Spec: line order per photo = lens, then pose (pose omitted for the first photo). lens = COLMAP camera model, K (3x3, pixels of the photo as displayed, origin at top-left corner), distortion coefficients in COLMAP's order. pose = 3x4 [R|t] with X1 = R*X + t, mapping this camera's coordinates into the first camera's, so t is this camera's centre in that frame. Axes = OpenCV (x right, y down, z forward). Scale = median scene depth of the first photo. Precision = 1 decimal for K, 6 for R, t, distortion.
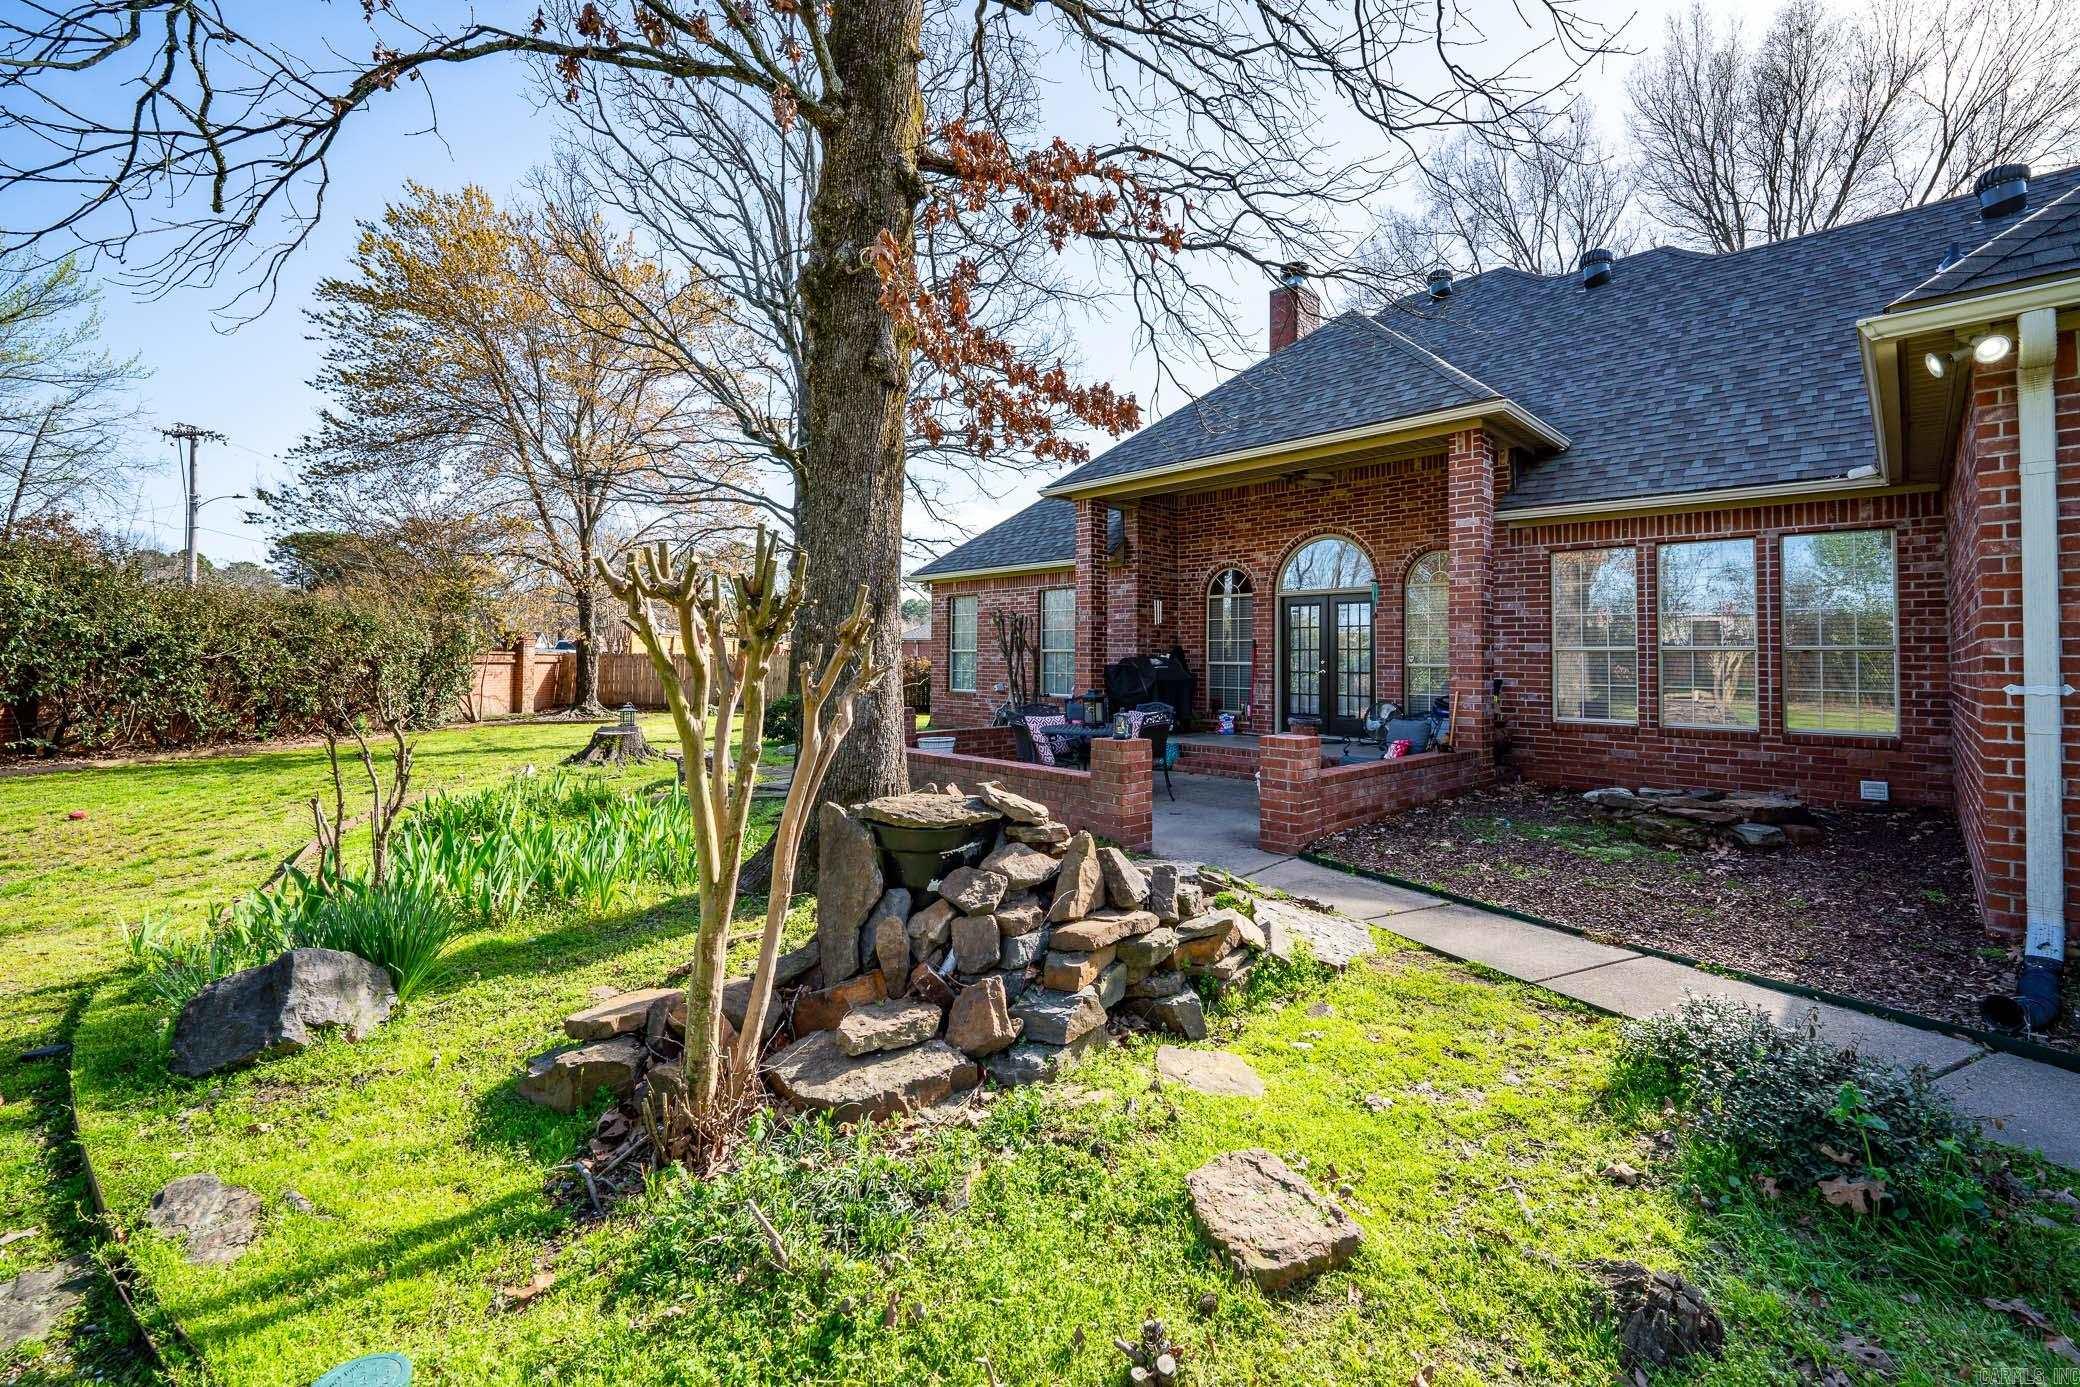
lens RADIAL K [[812.1, 0, 1082.4], [0, 812.1, 652.8], [0, 0, 1]] dist [-0.009640, -0.000201]
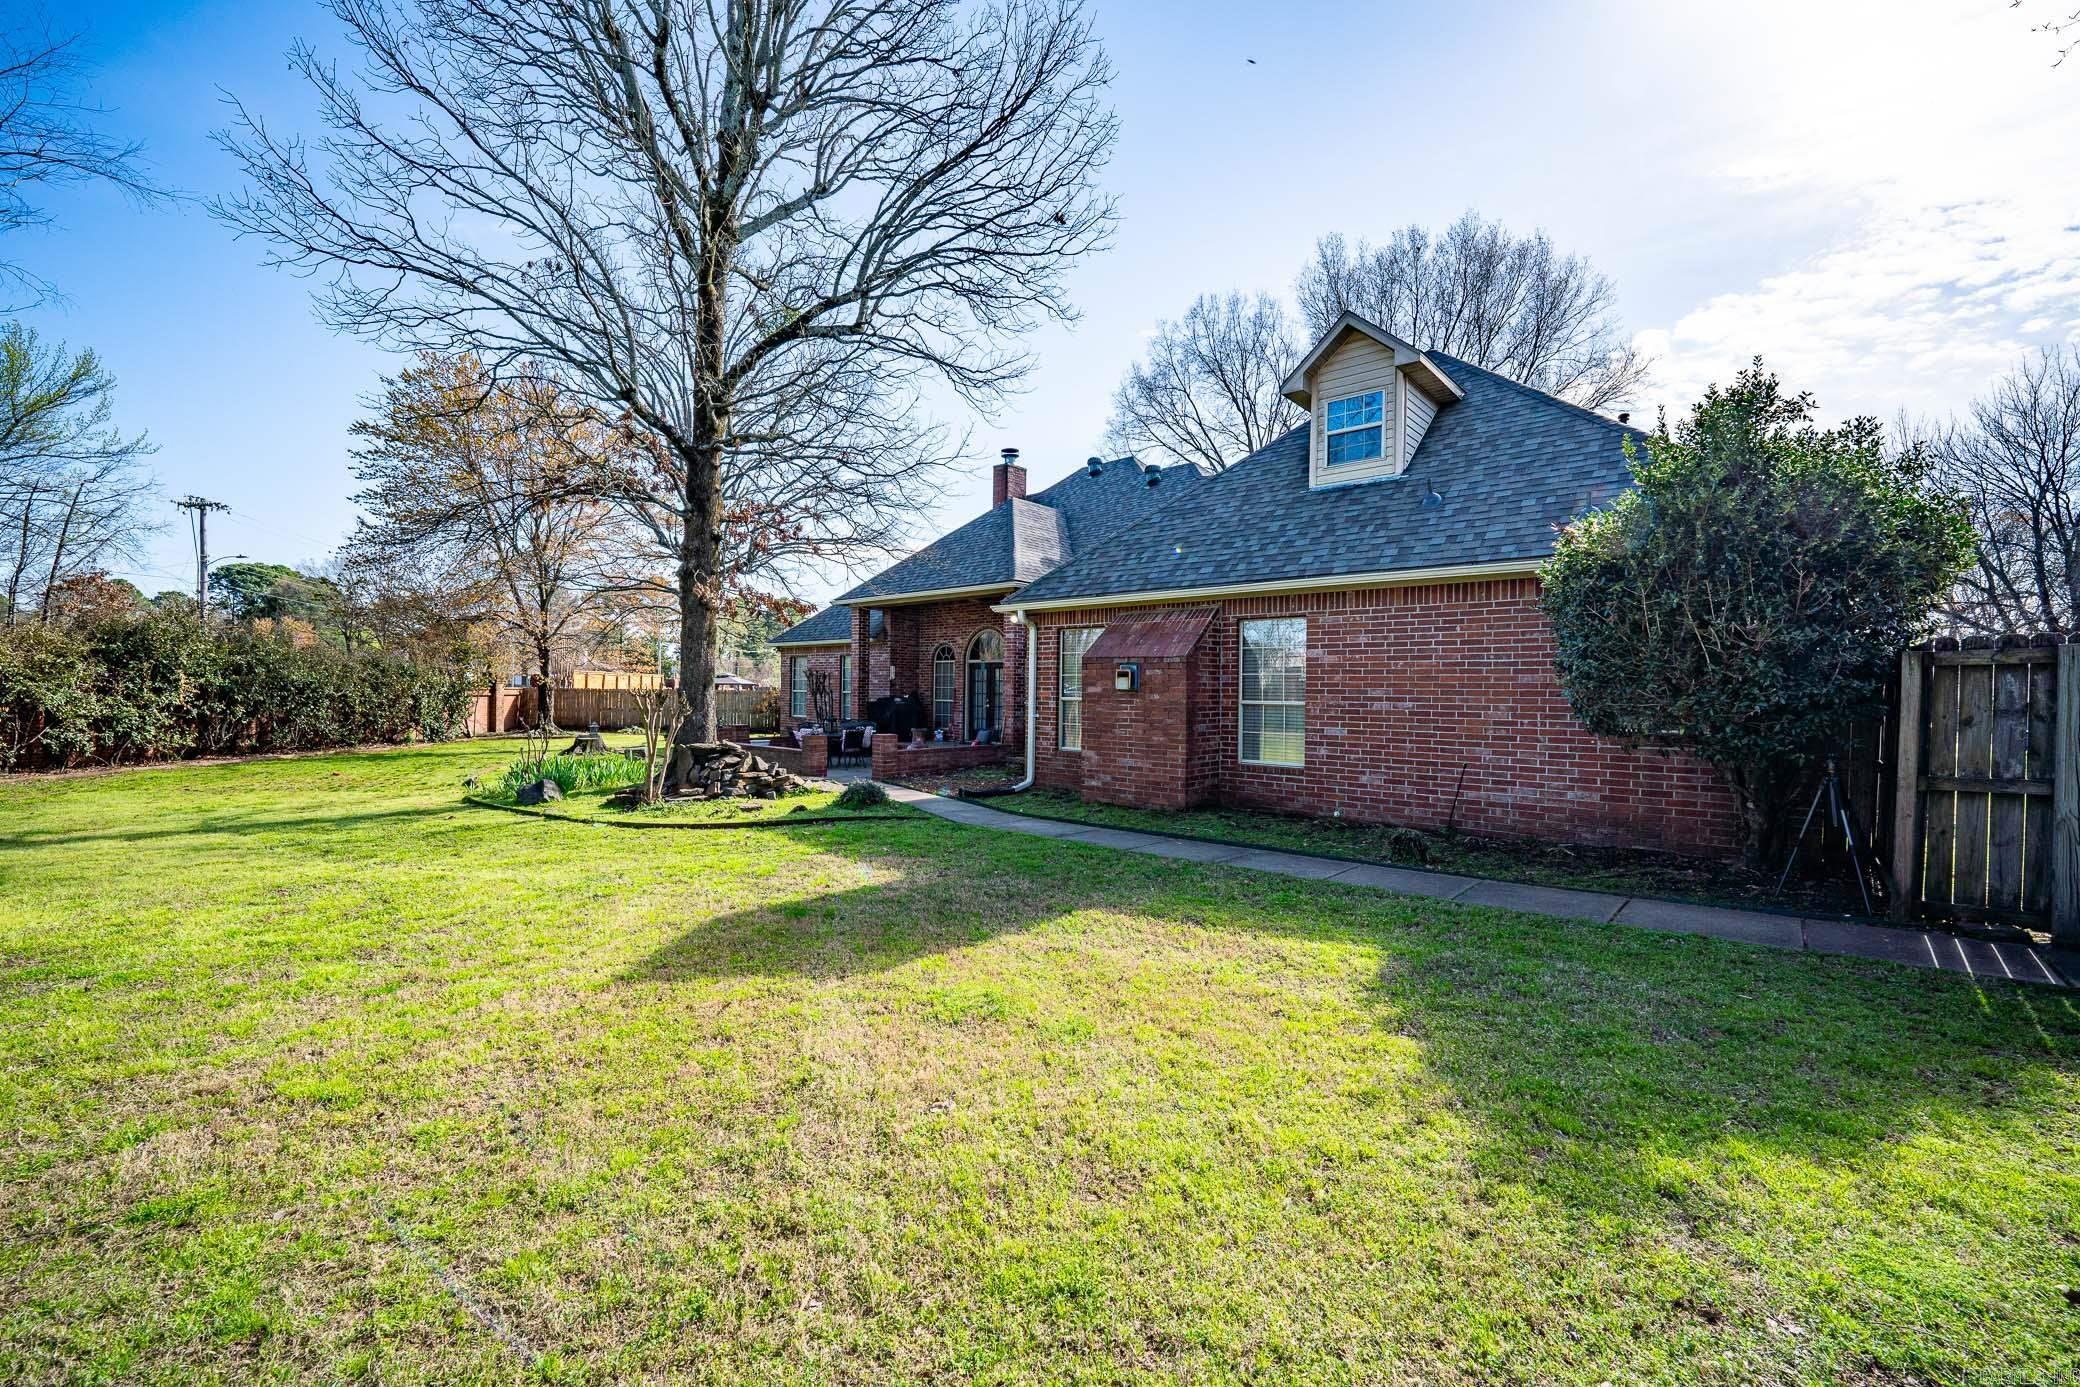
lens RADIAL K [[812.1, 0, 1027.0], [0, 812.1, 693.1], [0, 0, 1]] dist [-0.009640, -0.000201]
pose [[0.999604, 0.003918, 0.027859, 0.261638], [-0.004331, 0.999881, 0.014797, -0.025281], [-0.027798, -0.014912, 0.999502, -0.617194]]
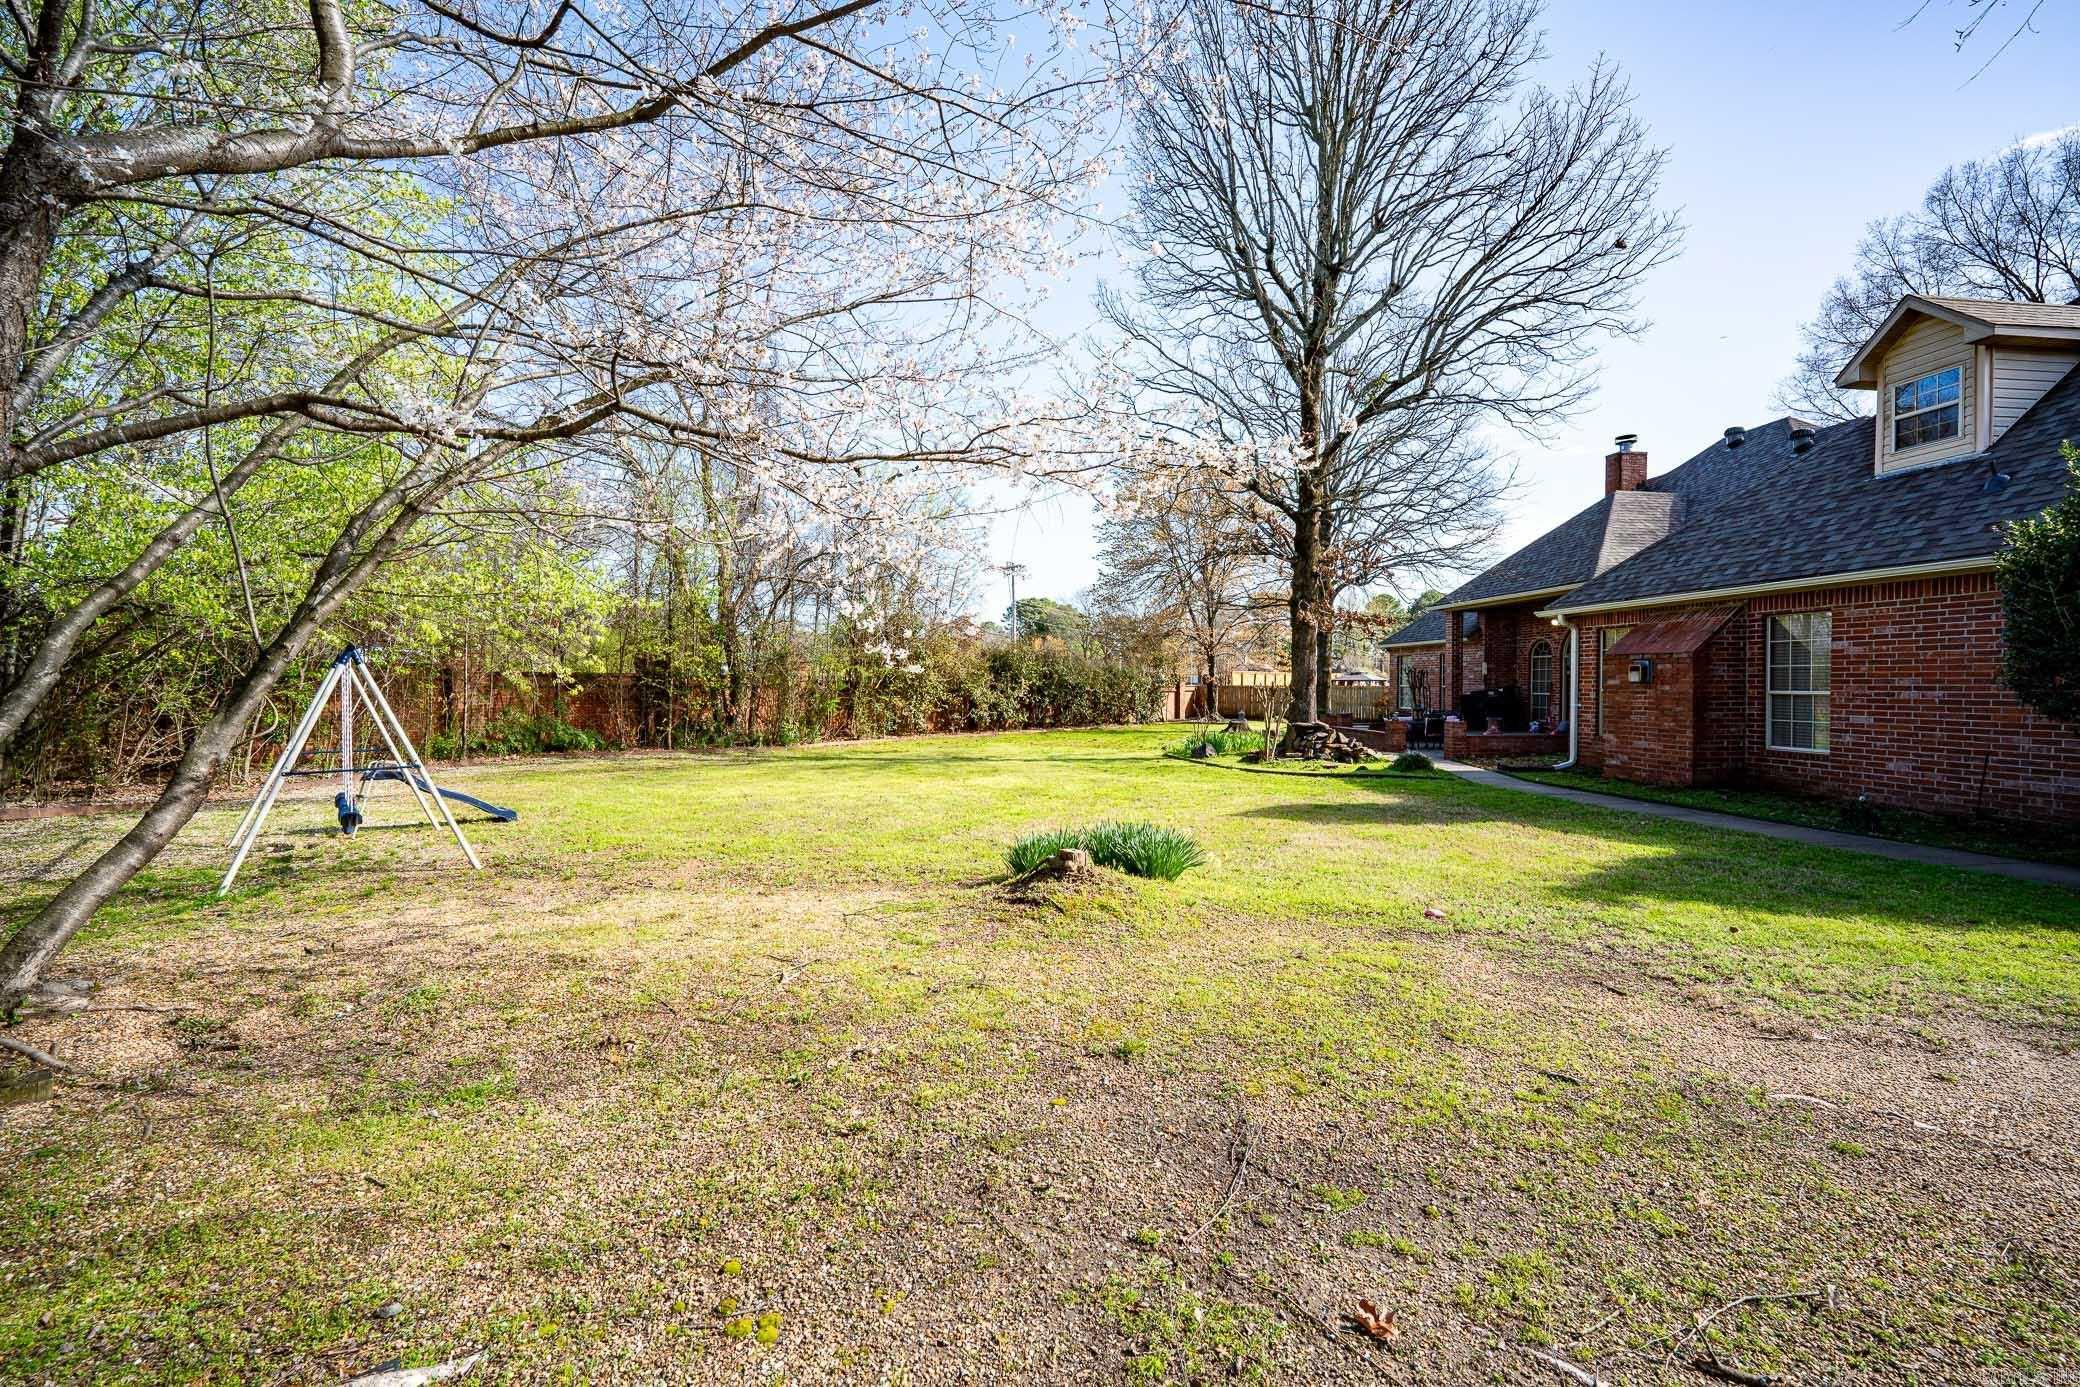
lens RADIAL K [[812.1, 0, 1054.1], [0, 812.1, 690.1], [0, 0, 1]] dist [-0.009640, -0.000201]
pose [[0.760606, -0.000581, -0.649213, 0.447757], [0.011611, 0.999852, 0.012709, -0.026986], [0.649110, -0.017204, 0.760500, -0.919343]]
